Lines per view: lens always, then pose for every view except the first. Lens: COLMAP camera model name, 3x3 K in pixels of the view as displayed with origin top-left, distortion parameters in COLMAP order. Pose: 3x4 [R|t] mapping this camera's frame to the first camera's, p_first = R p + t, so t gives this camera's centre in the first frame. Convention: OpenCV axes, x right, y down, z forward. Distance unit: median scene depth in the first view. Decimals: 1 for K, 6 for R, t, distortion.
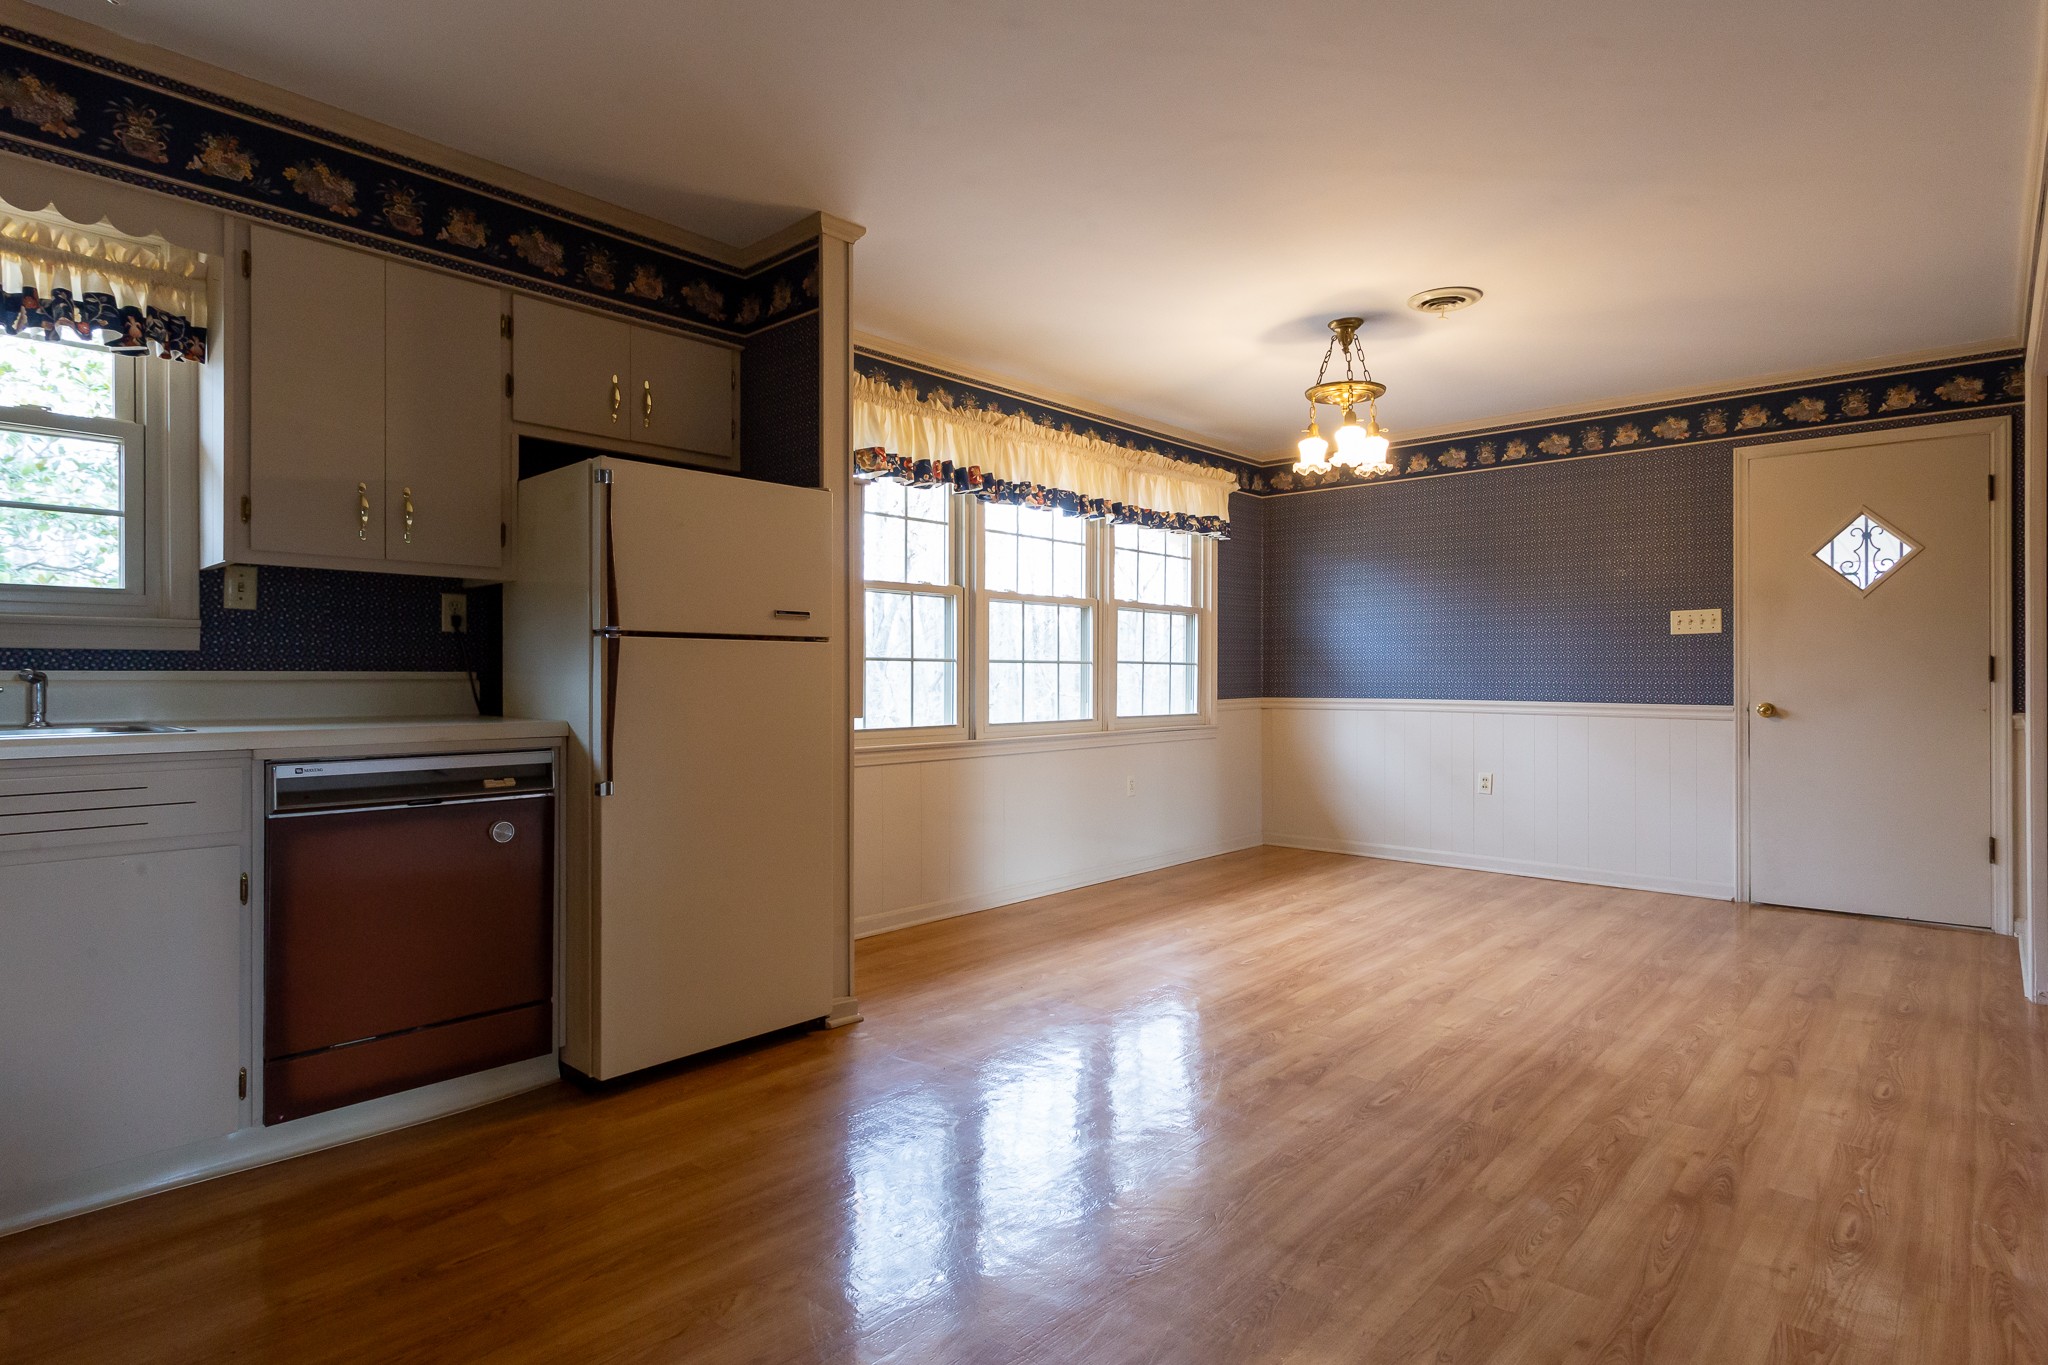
lens RADIAL K [[1057.6, 0, 1030.3], [0, 1057.6, 679.3], [0, 0, 1]] dist [-0.000059, 0.000832]
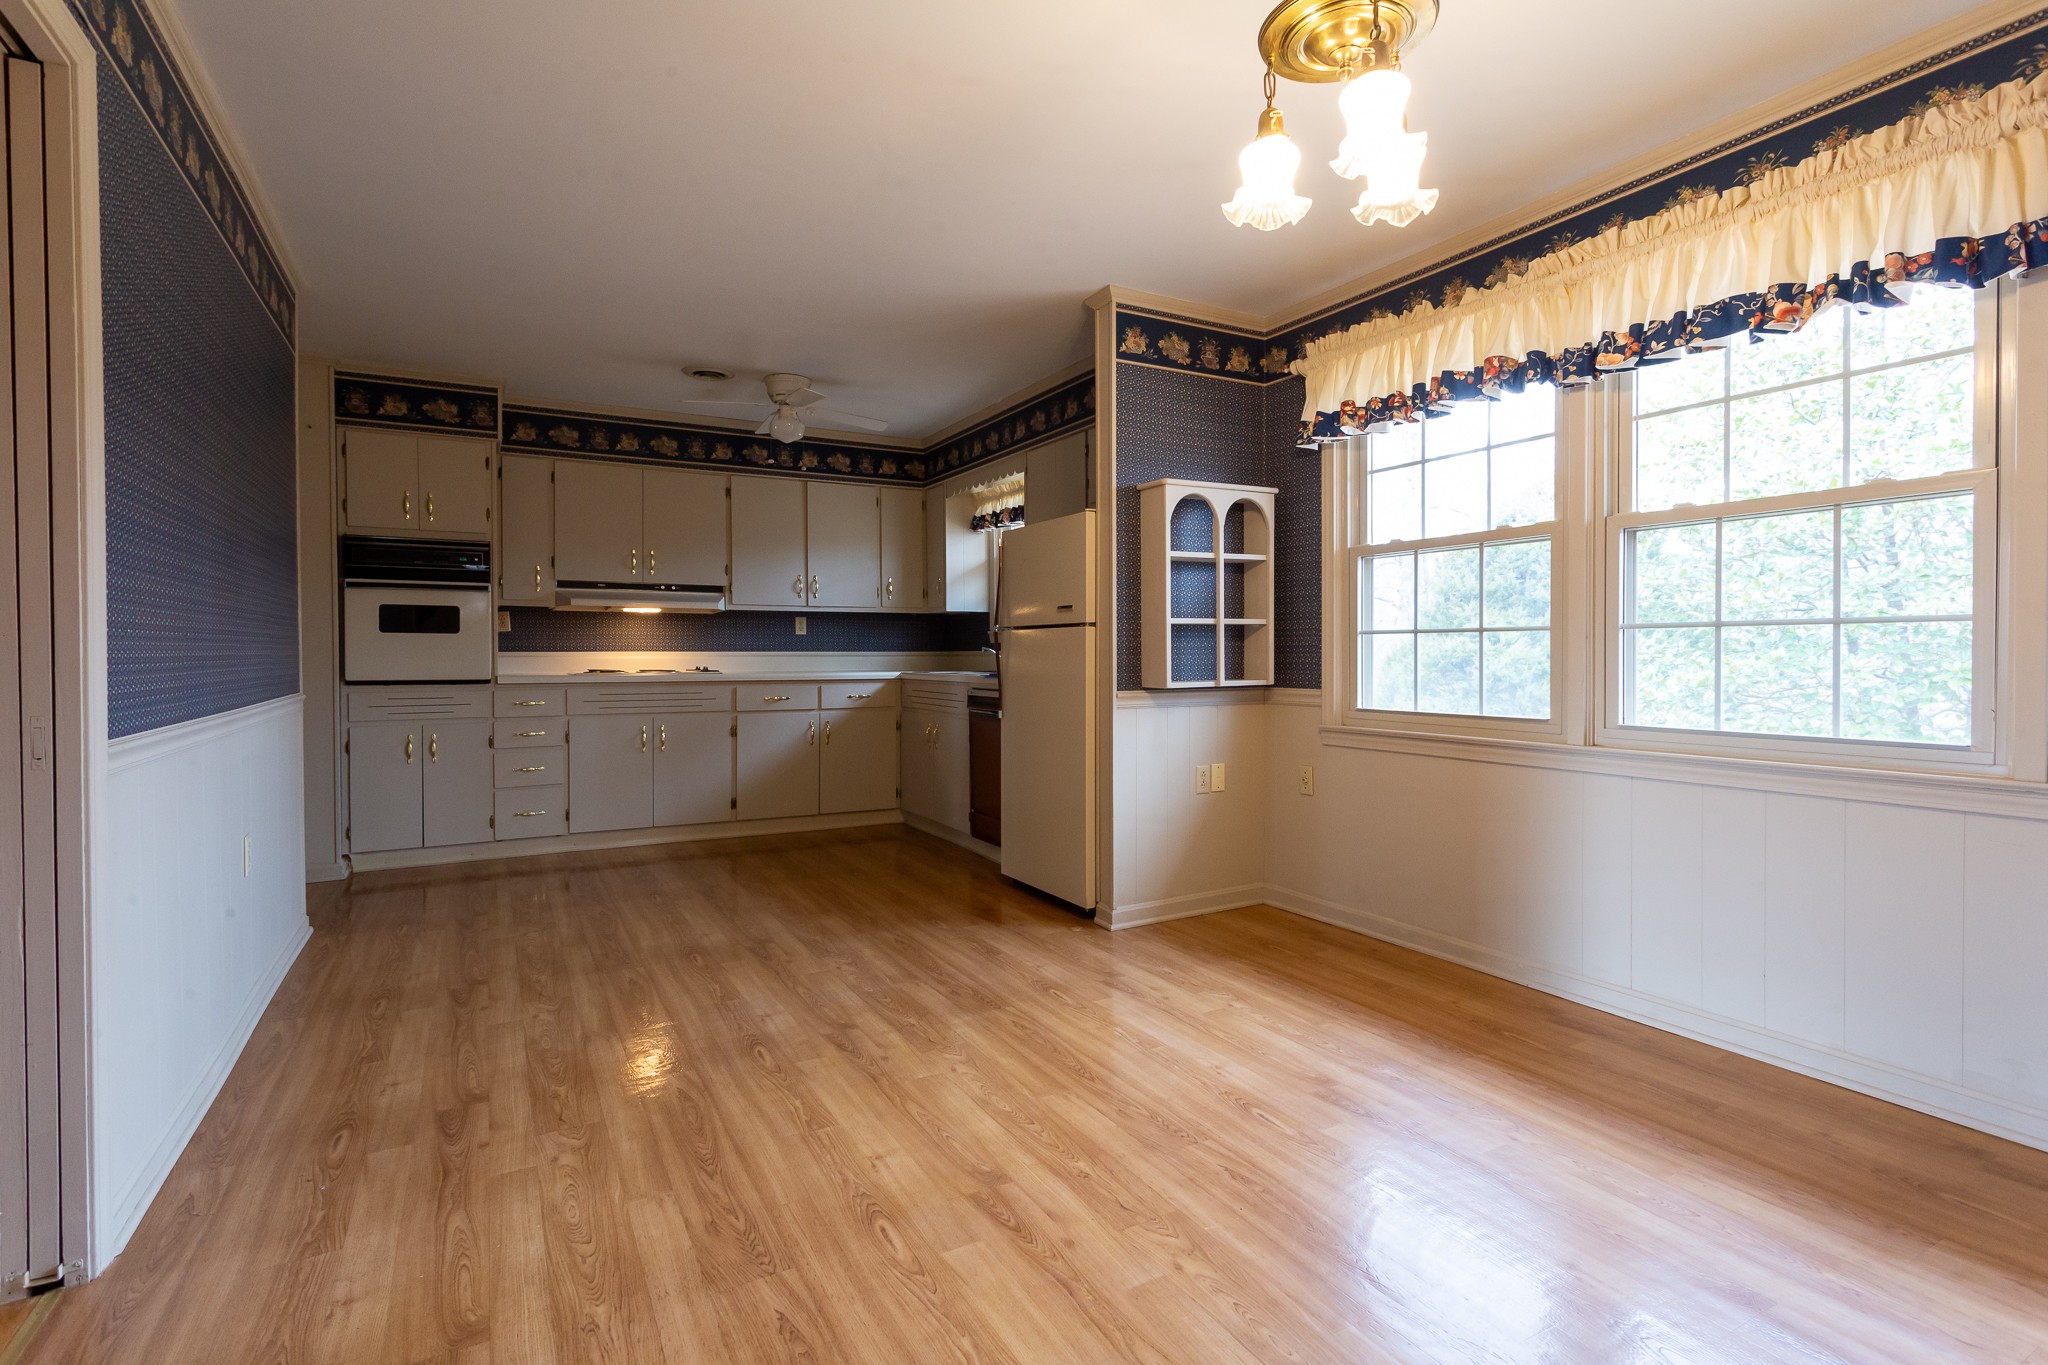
lens RADIAL K [[976.3, 0, 1016.3], [0, 976.3, 670.4], [0, 0, 1]] dist [0.000717, 0.000374]
pose [[-0.332651, 0.017840, -0.942881, 0.625510], [0.001031, 0.999827, 0.018553, -0.002046], [0.943049, 0.005200, -0.332612, 0.840368]]
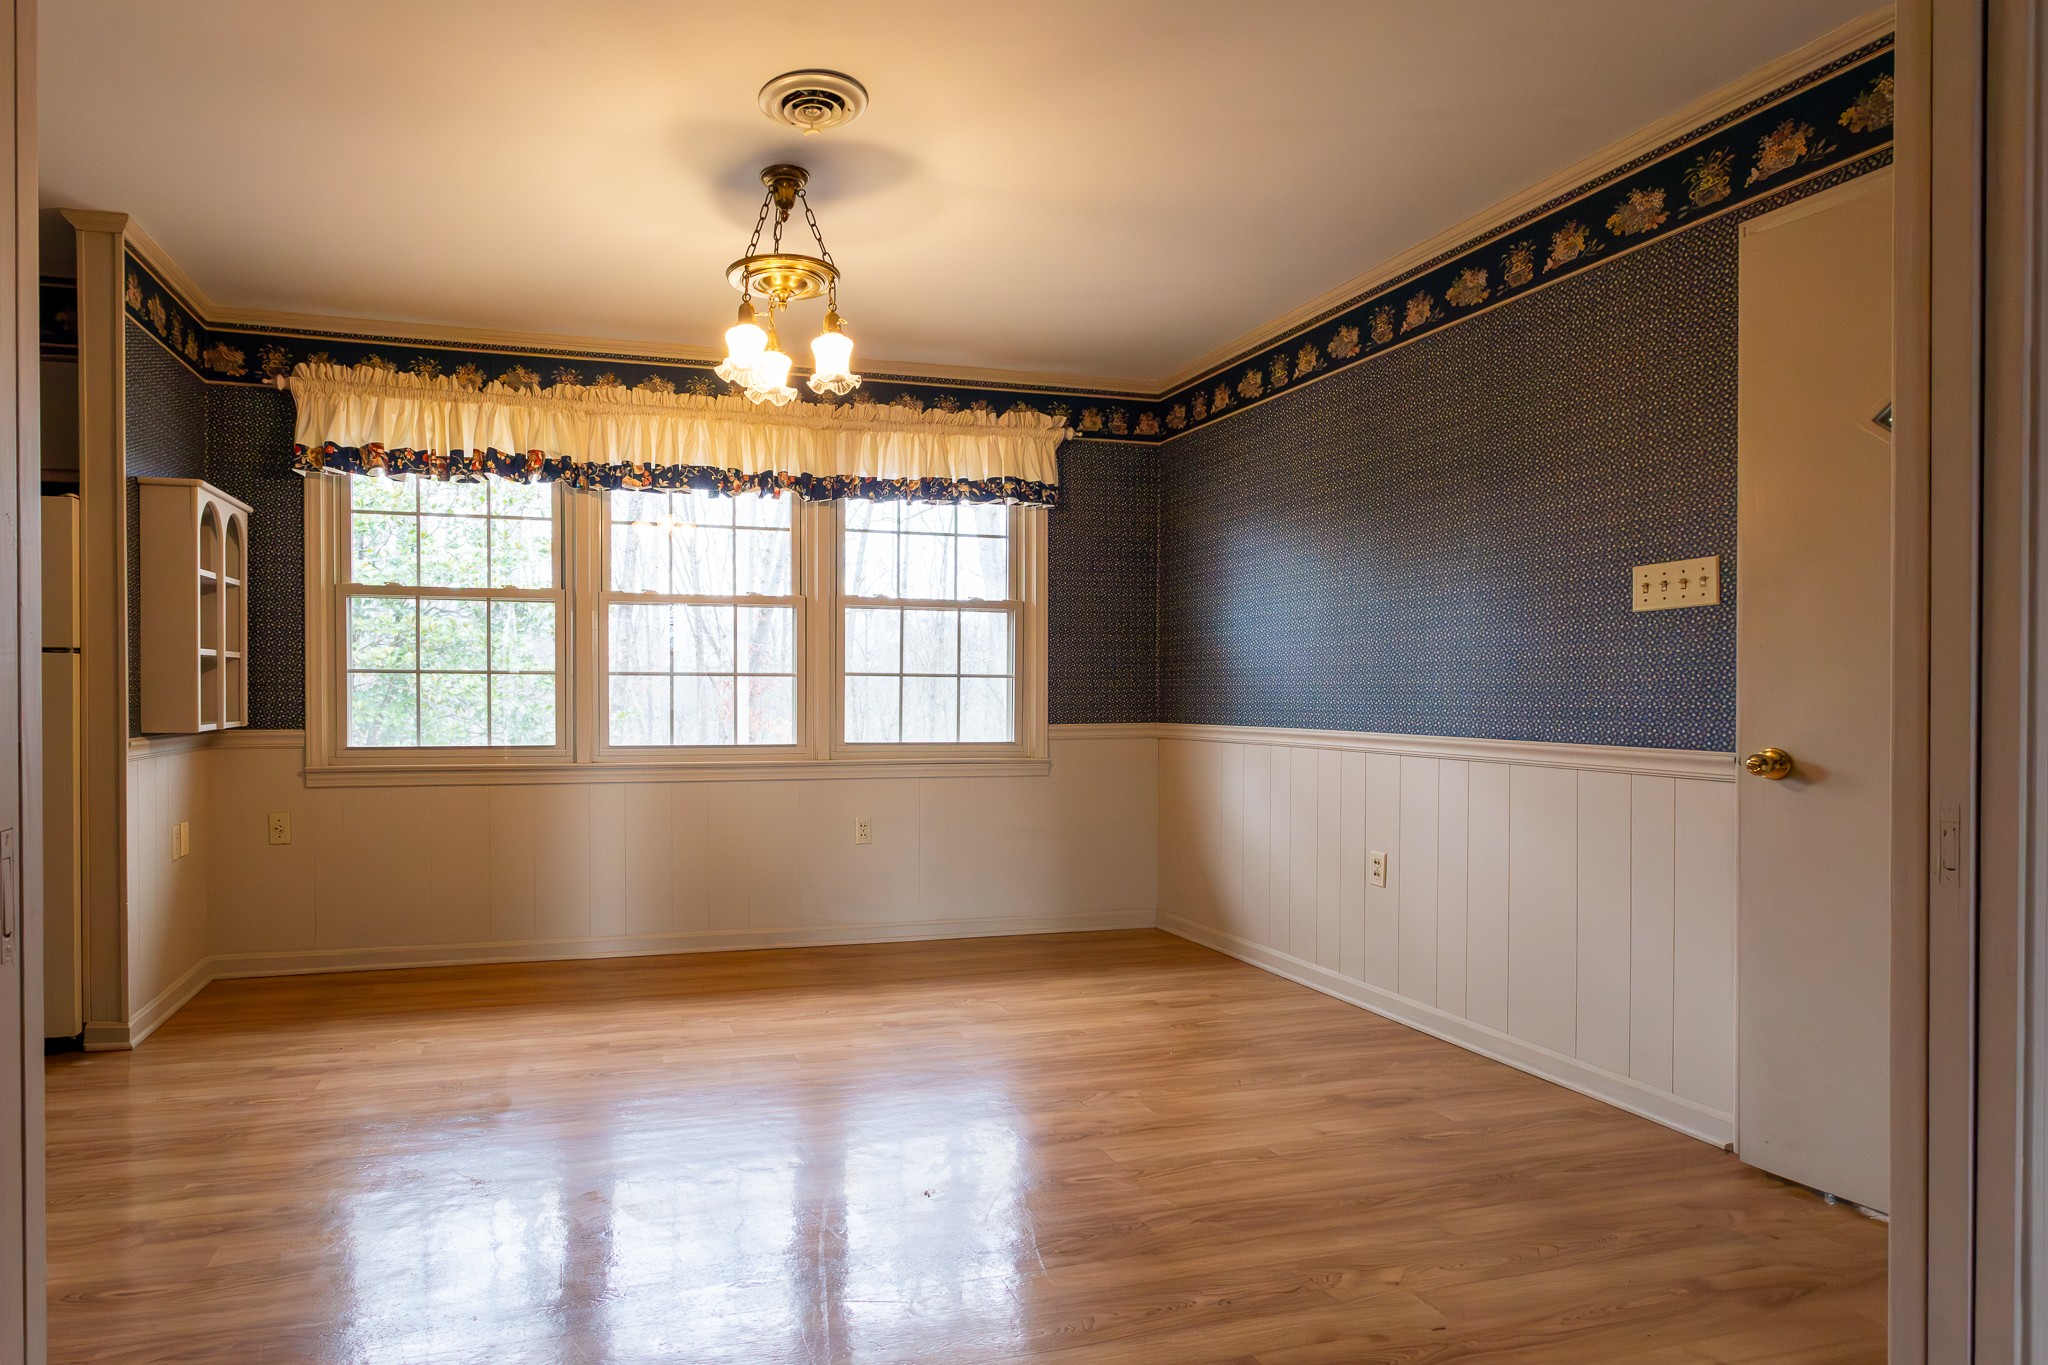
lens RADIAL K [[1086.9, 0, 832.8], [0, 1086.9, 708.2], [0, 0, 1]] dist [-0.003690, 0.000194]
pose [[0.833522, 0.009454, -0.552405, 0.596829], [-0.004841, 0.999940, 0.009809, 0.001565], [0.552465, -0.005502, 0.833518, 0.353989]]
